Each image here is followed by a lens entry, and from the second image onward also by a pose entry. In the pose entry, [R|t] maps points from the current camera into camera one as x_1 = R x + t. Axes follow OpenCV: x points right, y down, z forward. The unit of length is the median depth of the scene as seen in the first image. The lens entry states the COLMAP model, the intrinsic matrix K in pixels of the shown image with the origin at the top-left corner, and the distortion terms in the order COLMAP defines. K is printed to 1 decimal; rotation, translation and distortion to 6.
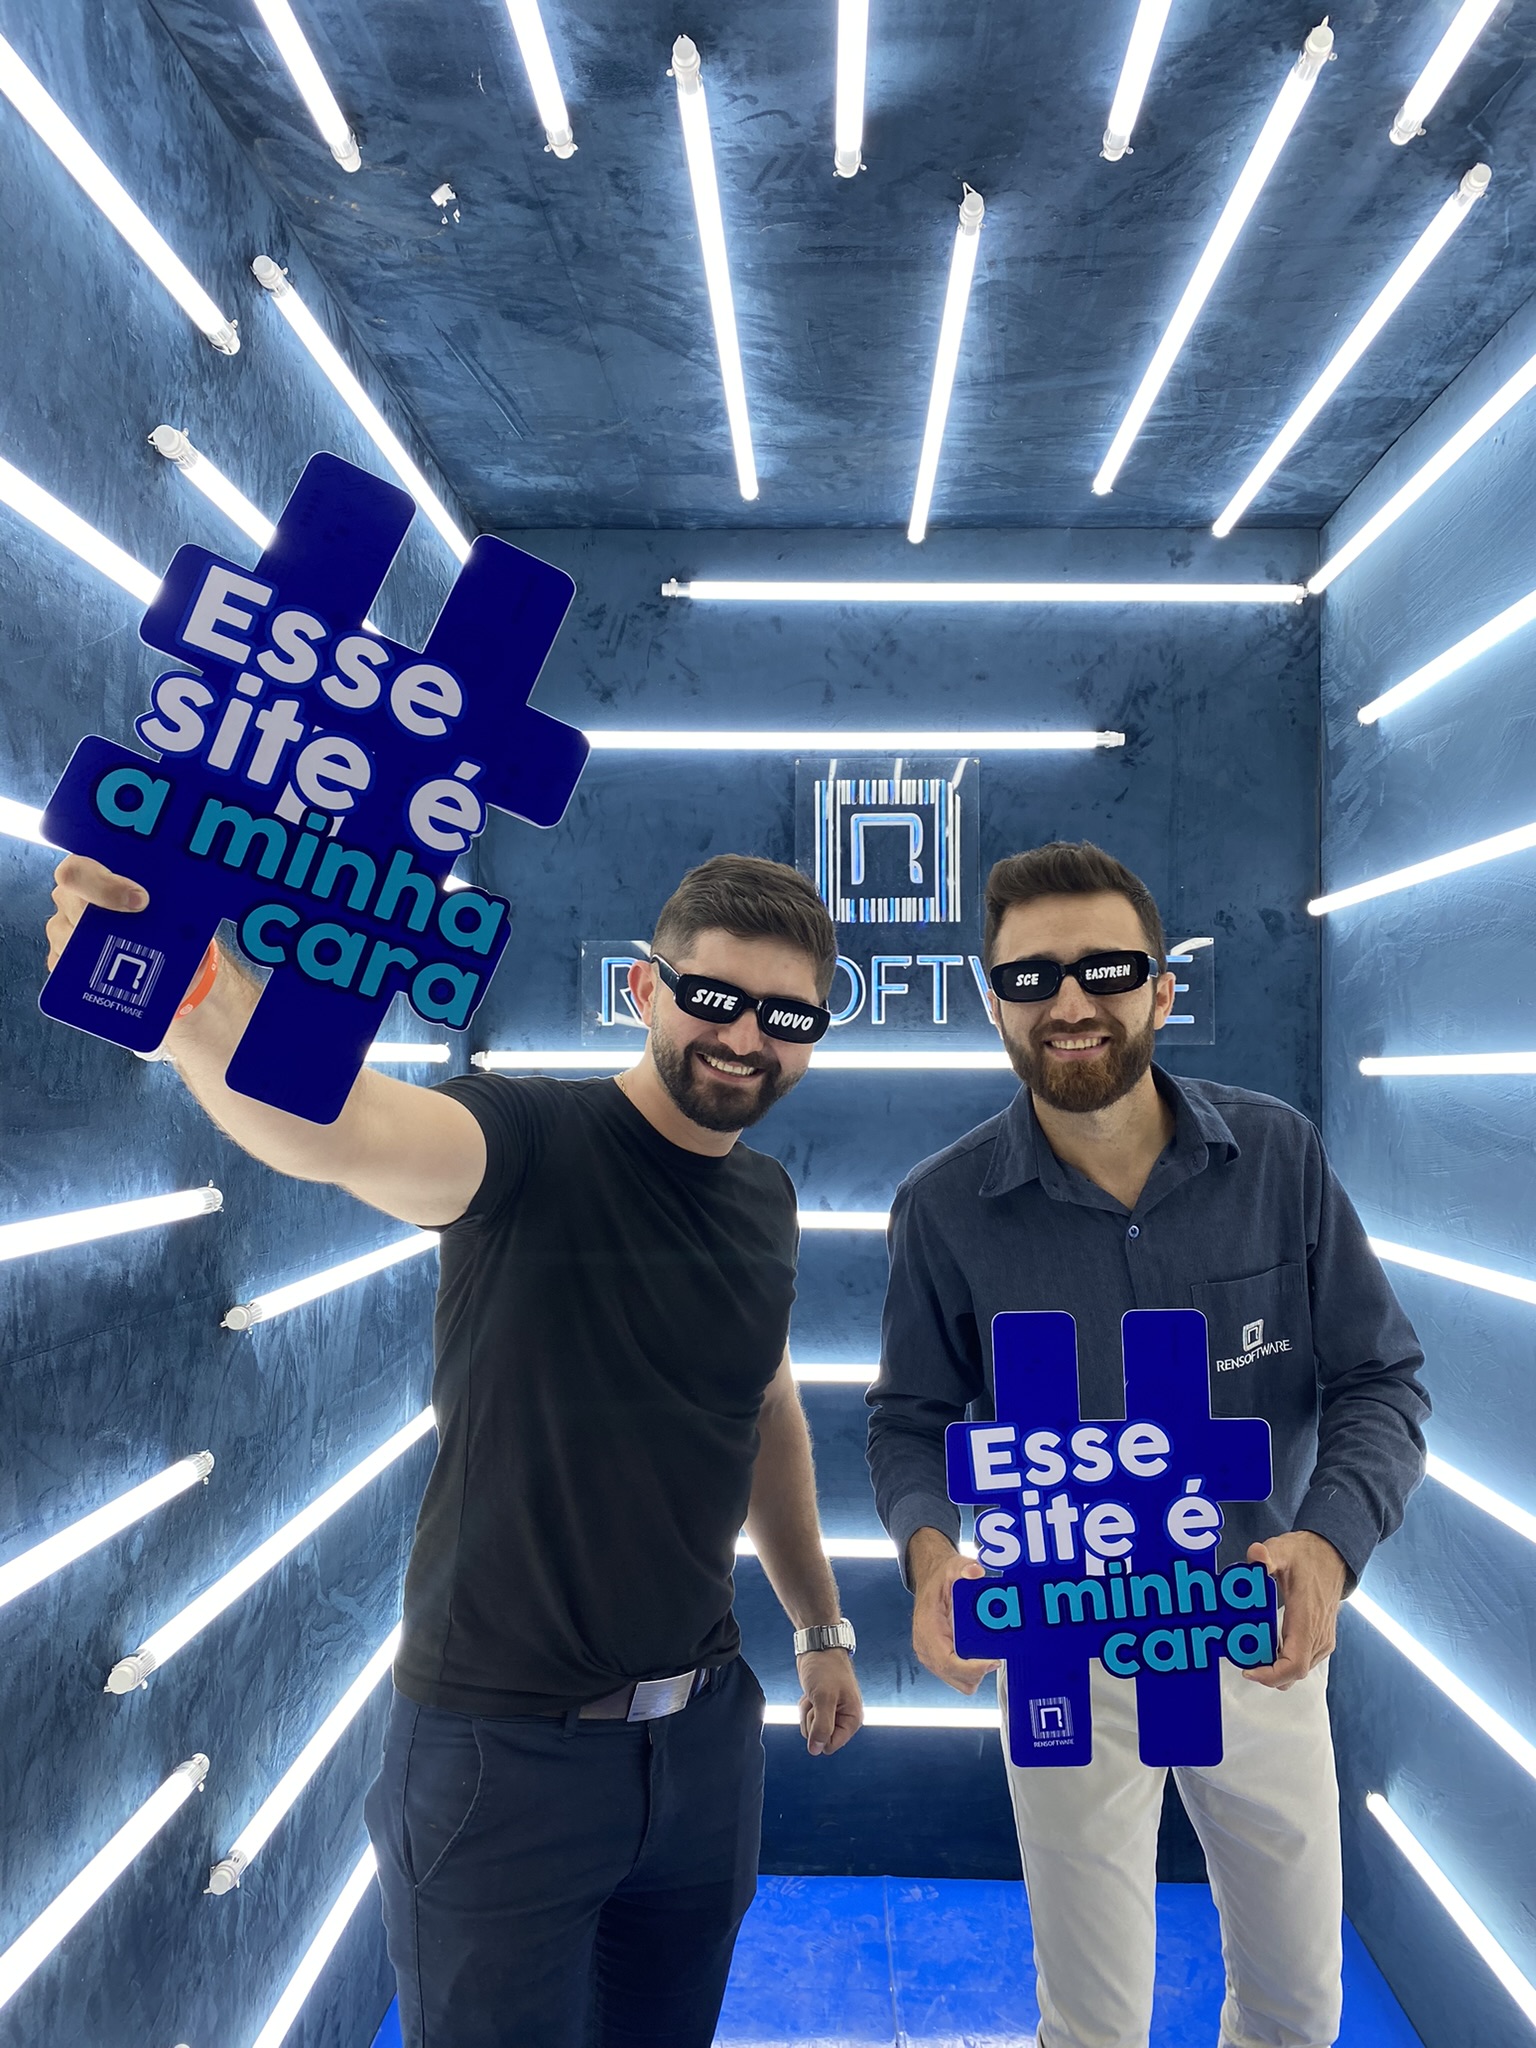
lens RADIAL K [[1599.6, 0, 784.7], [0, 1599.6, 990.7], [0, 0, 1]] dist [-0.001655, 0.000743]
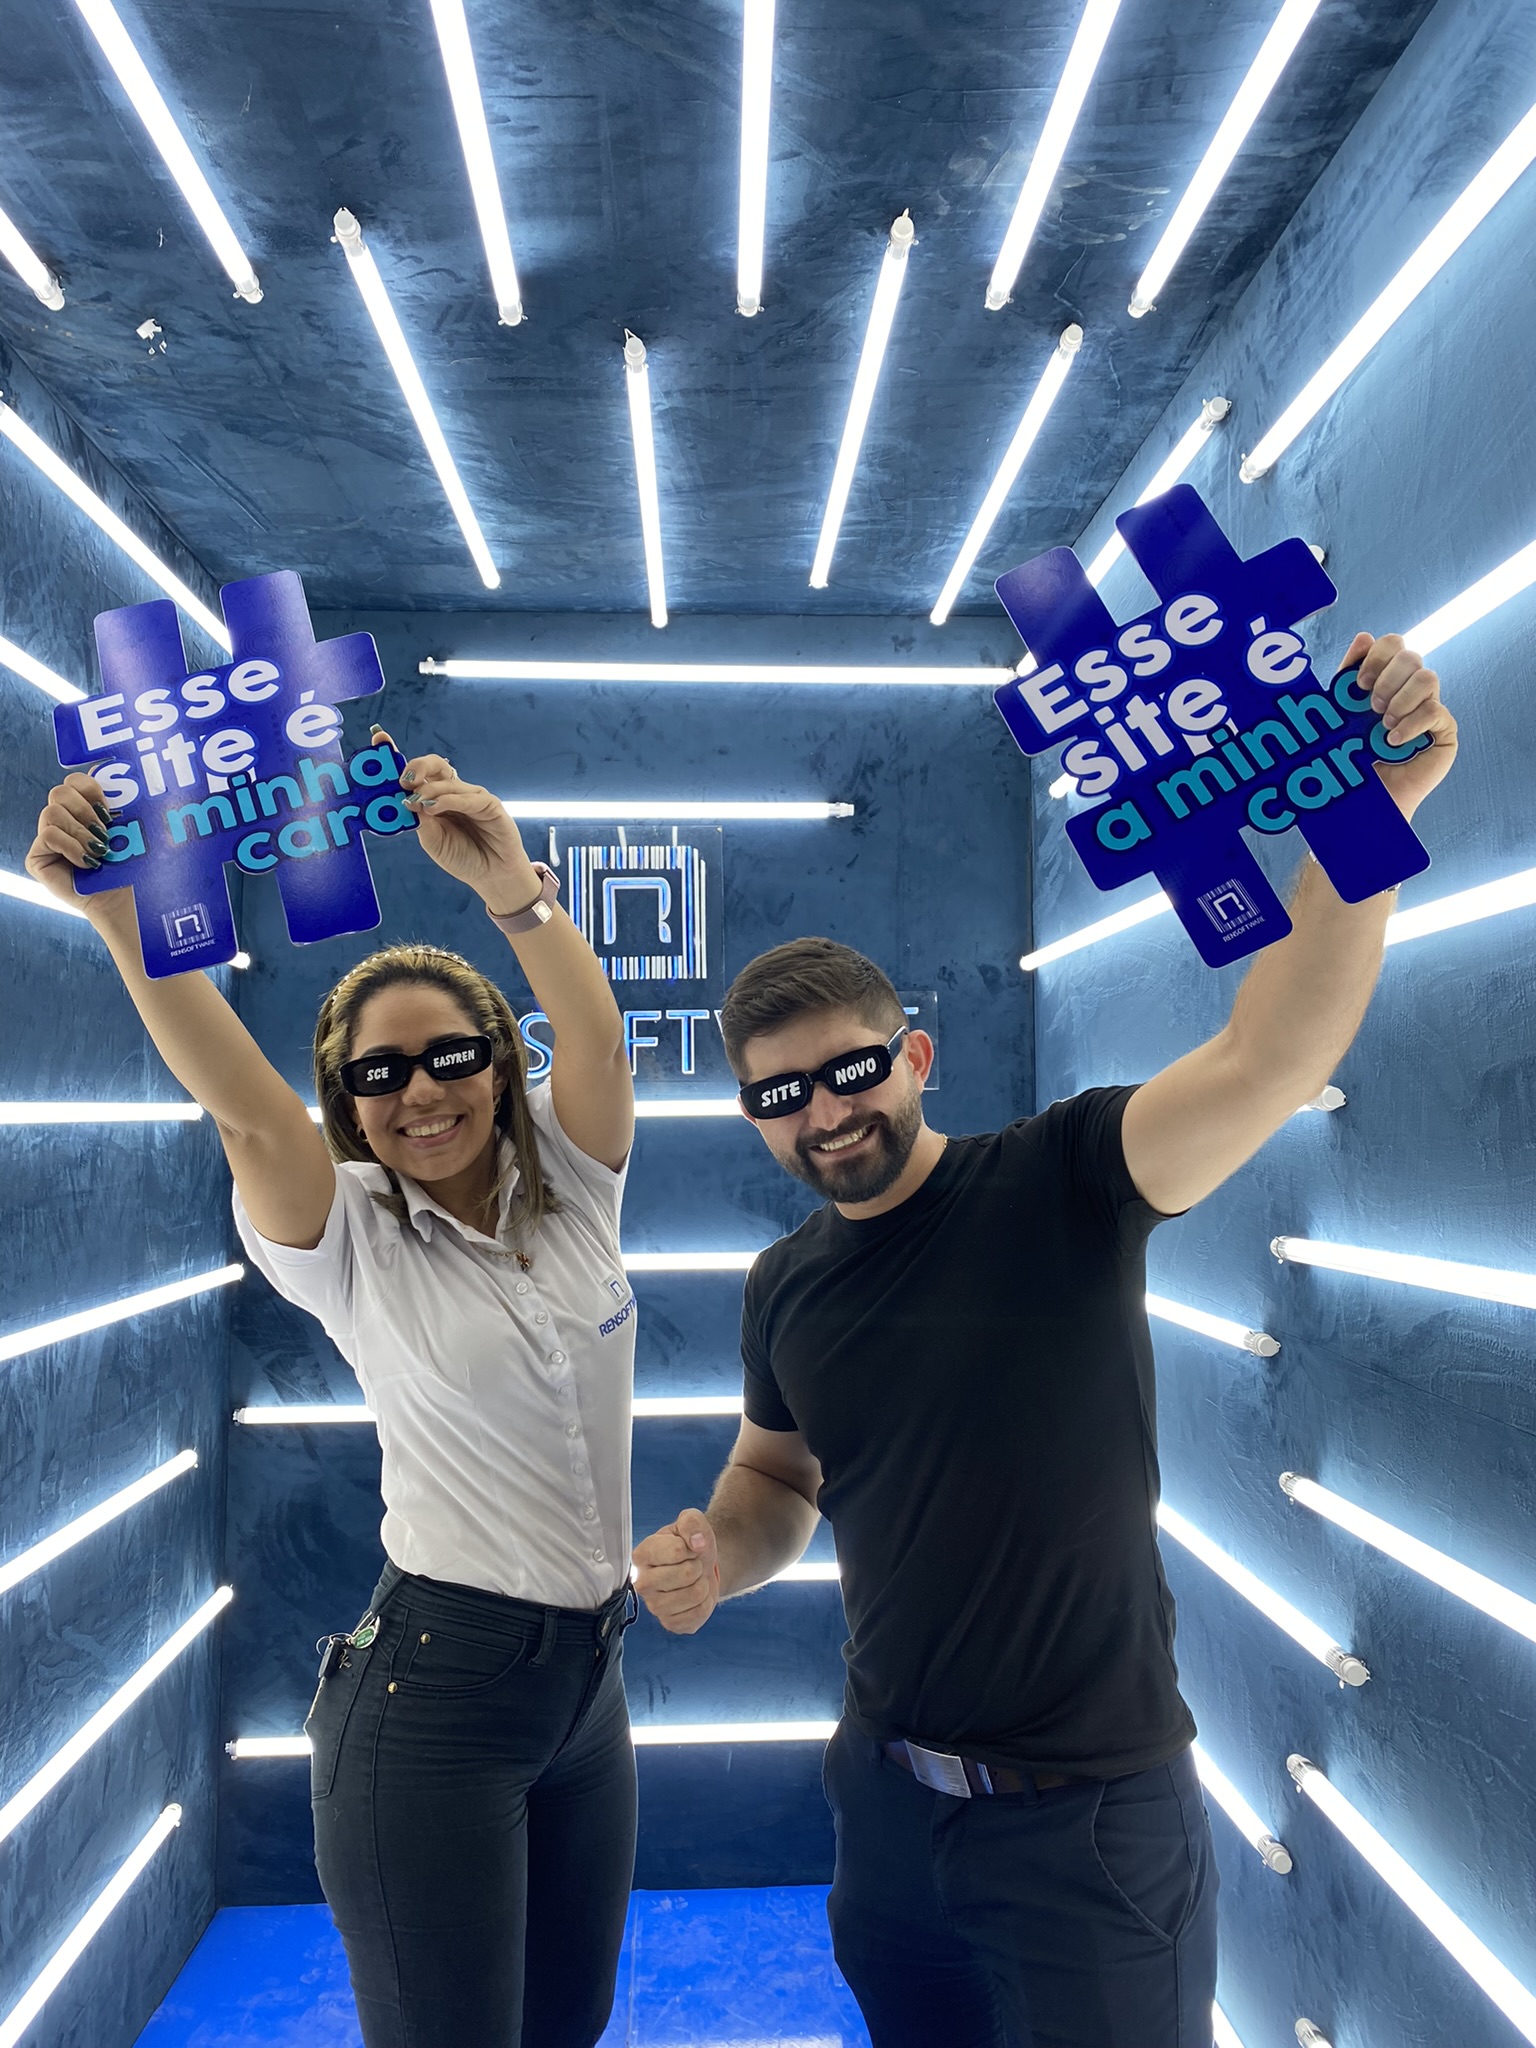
lens RADIAL K [[1599.6, 0, 784.9], [0, 1599.6, 986.6], [0, 0, 1]] dist [-0.001655, 0.000743]
pose [[0.996813, -0.009886, 0.079157, 0.088364], [0.012238, 0.999496, -0.029288, -0.006878], [-0.078828, 0.030163, 0.996432, -0.076351]]
